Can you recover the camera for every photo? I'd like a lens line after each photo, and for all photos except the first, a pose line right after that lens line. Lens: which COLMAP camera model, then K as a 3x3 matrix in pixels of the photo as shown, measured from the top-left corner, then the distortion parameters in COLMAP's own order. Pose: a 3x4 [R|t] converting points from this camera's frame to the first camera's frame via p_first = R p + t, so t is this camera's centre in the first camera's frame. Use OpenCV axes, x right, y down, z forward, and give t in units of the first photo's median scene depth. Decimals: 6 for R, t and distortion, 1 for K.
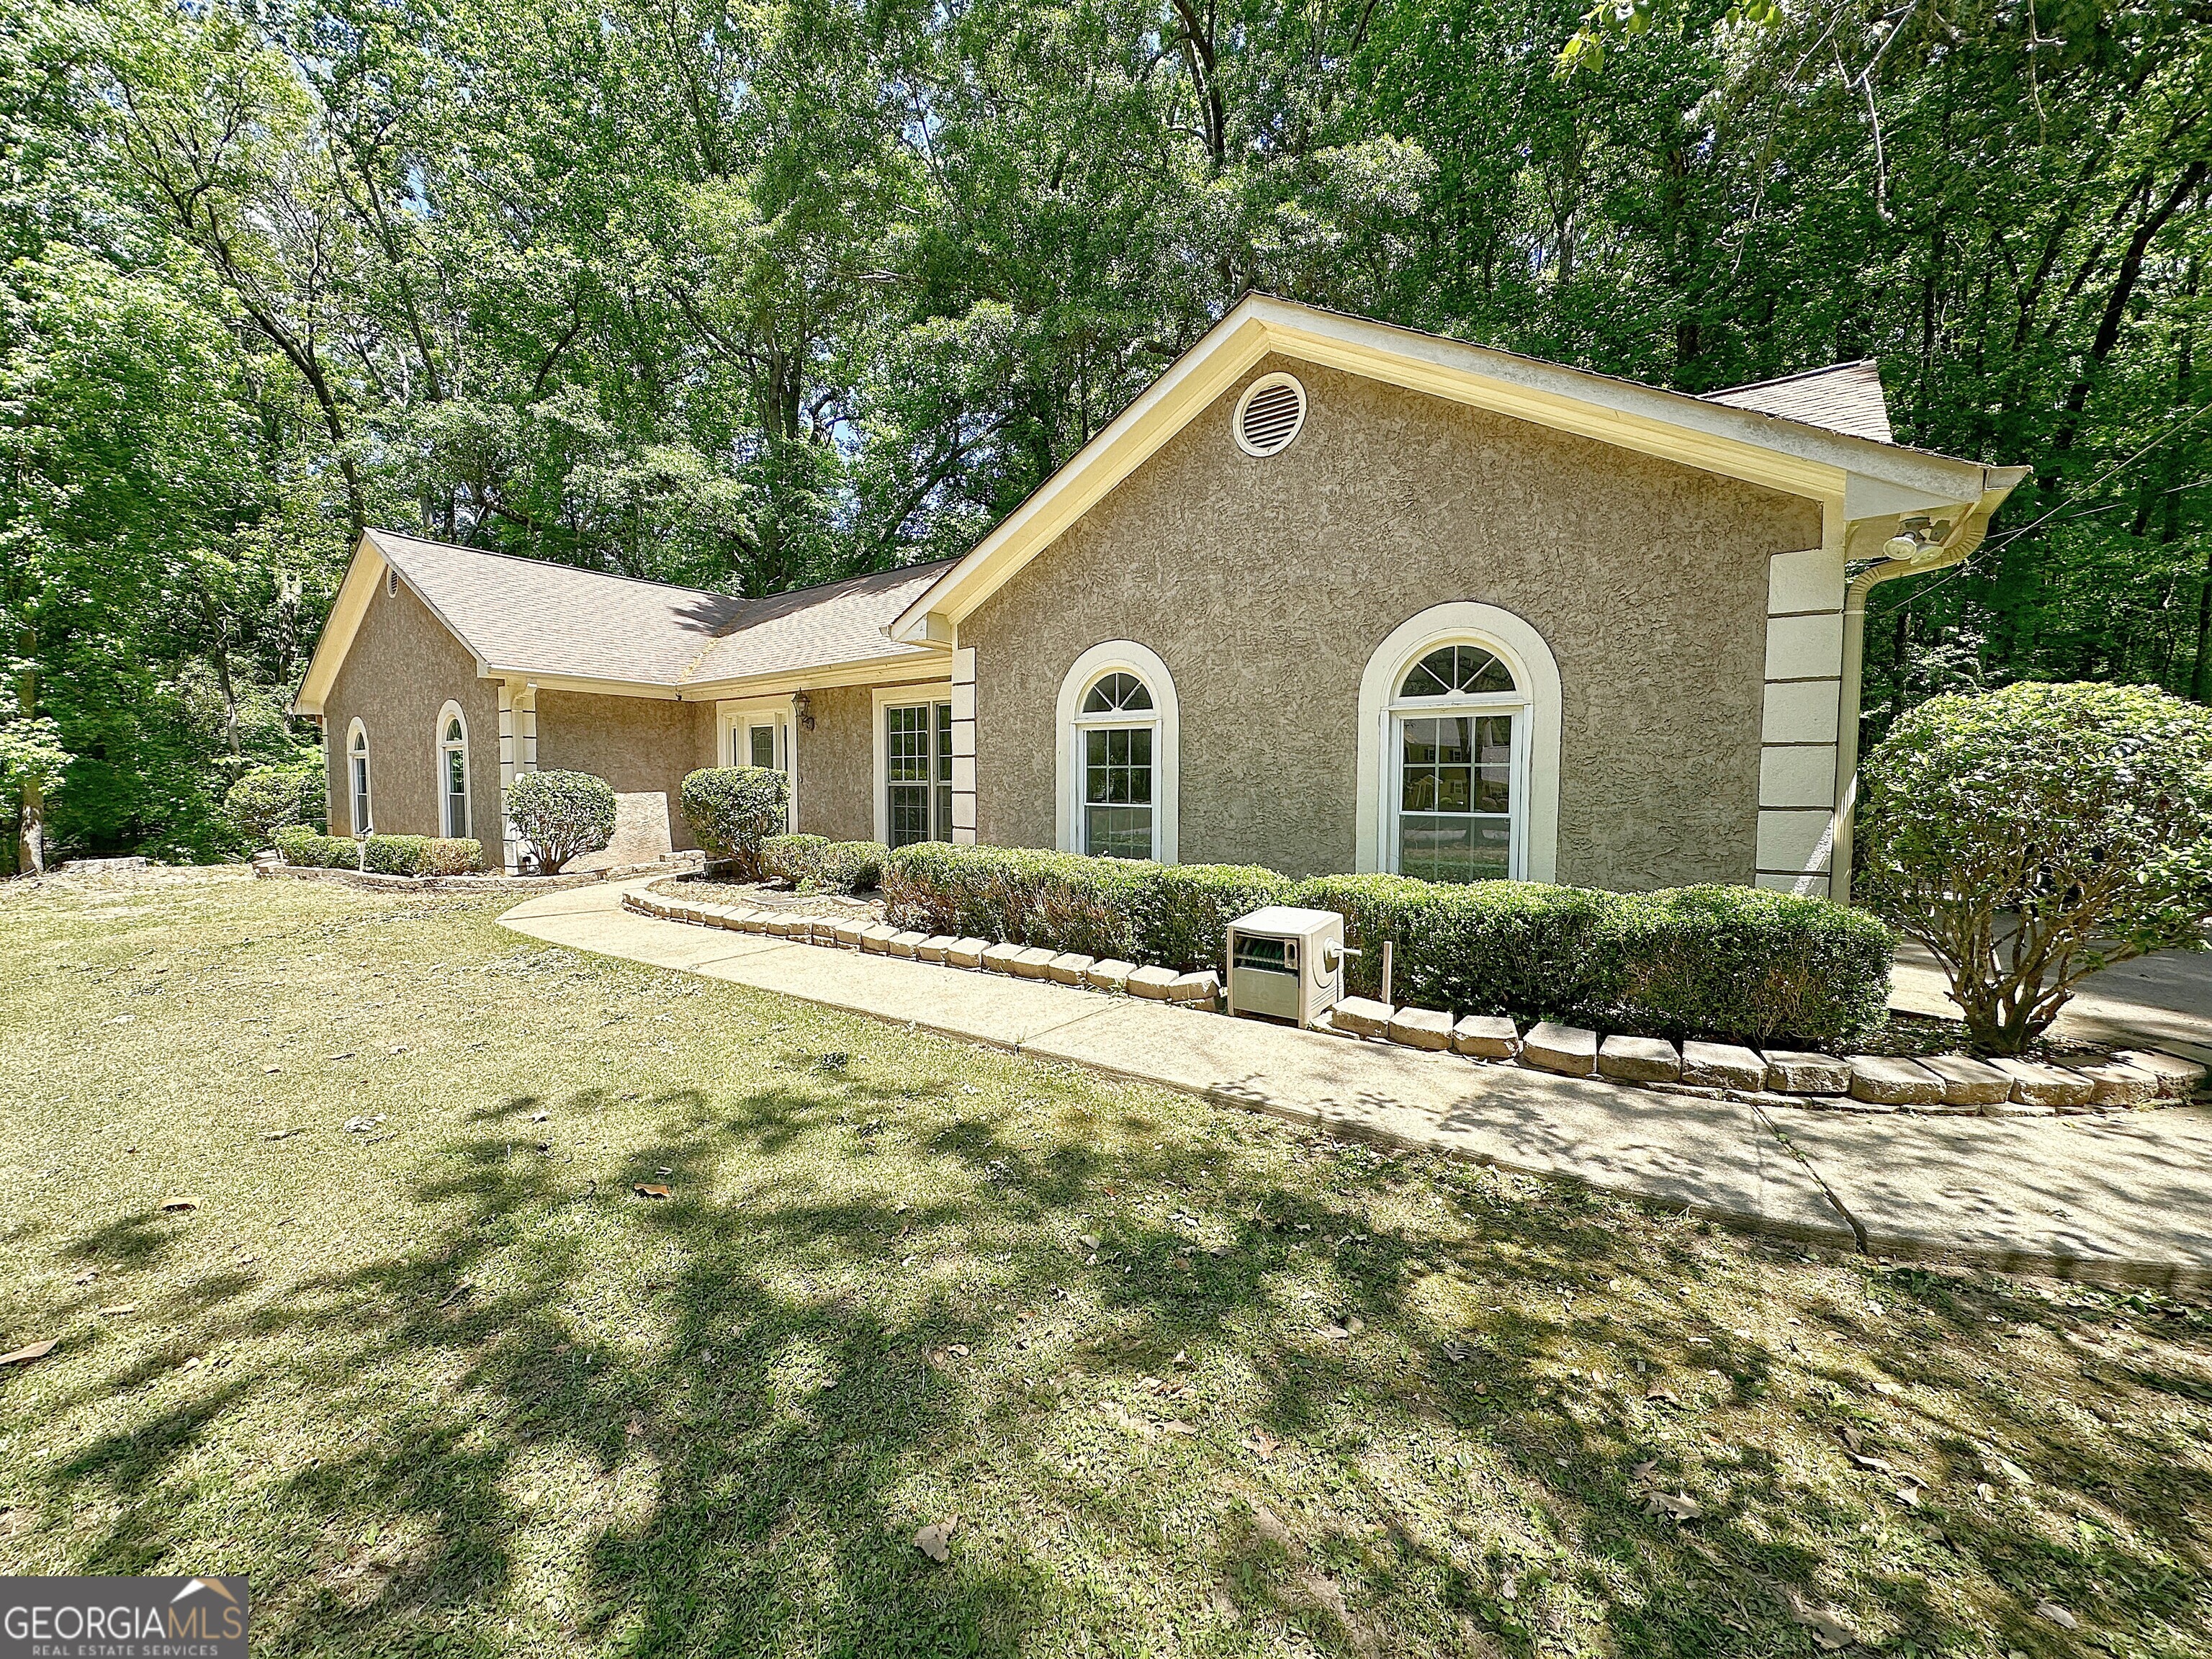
lens RADIAL K [[881.3, 0, 1112.3], [0, 881.3, 821.6], [0, 0, 1]] dist [-0.002733, 0.000722]
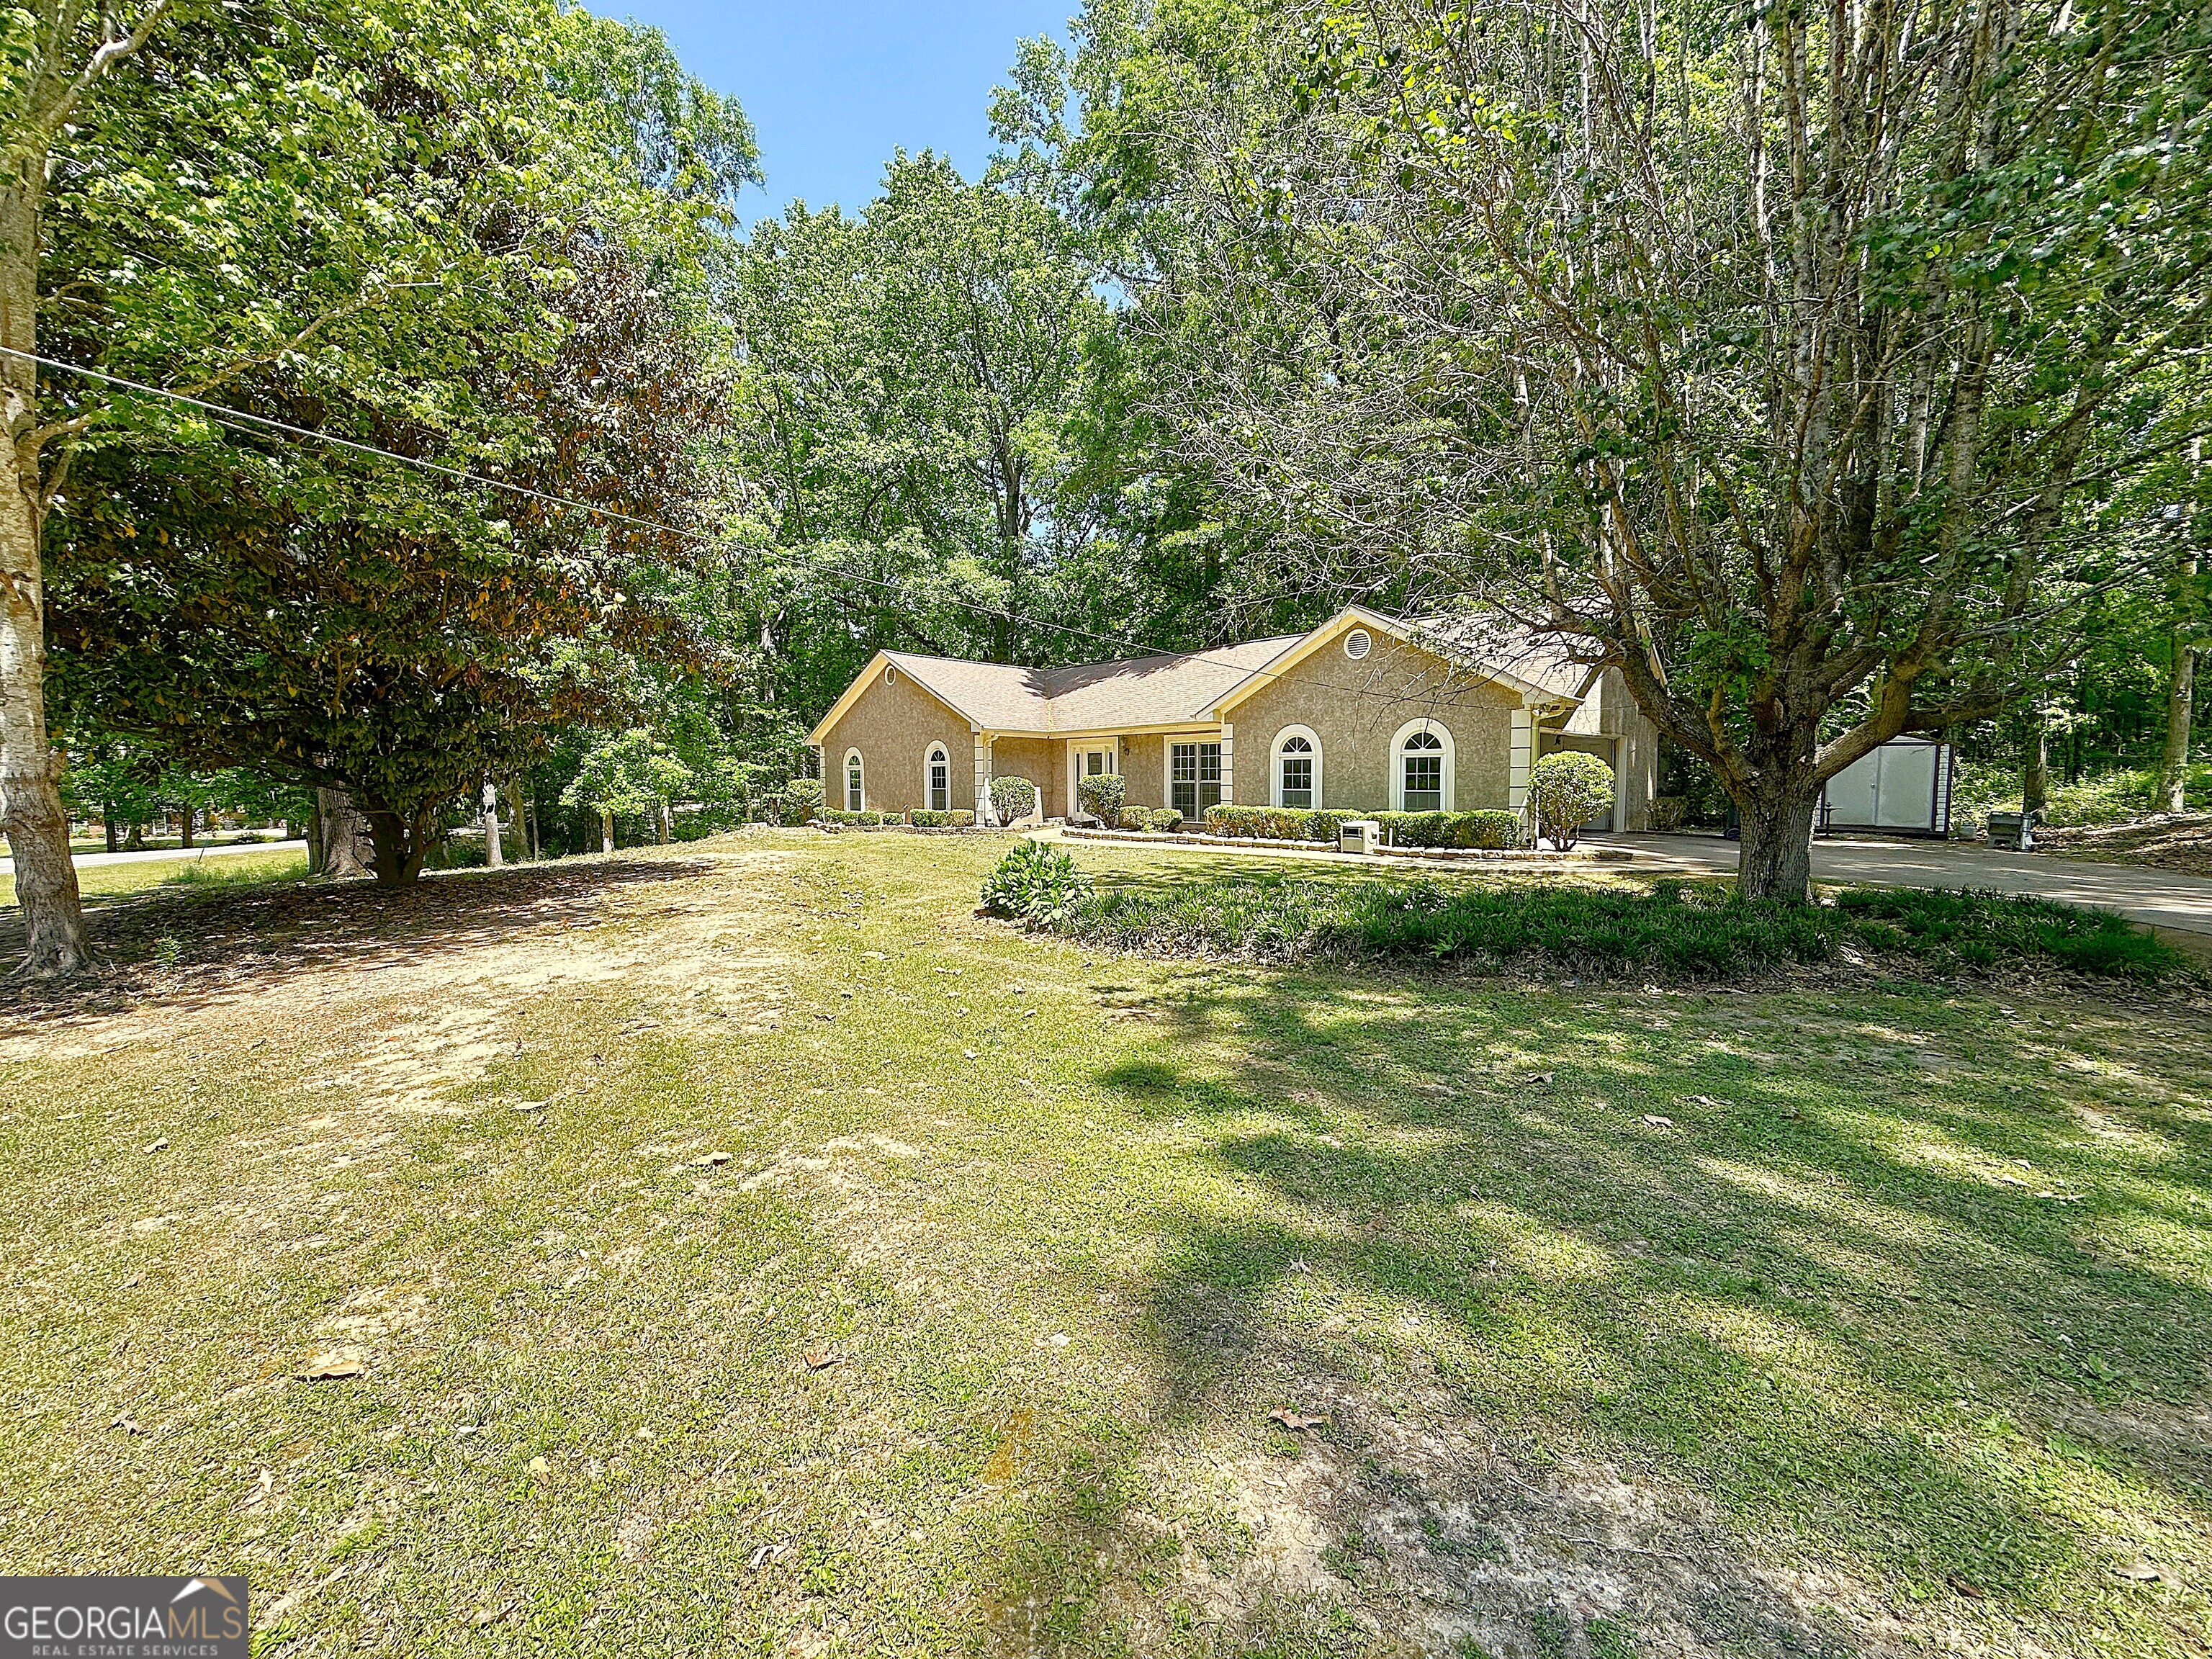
lens RADIAL K [[882.0, 0, 1089.1], [0, 882.0, 823.0], [0, 0, 1]] dist [-0.016844, -0.000007]
pose [[0.988246, 0.000125, -0.152873, -0.203634], [0.000584, 0.999989, 0.004594, 0.068097], [0.152872, -0.004630, 0.988235, -1.645087]]
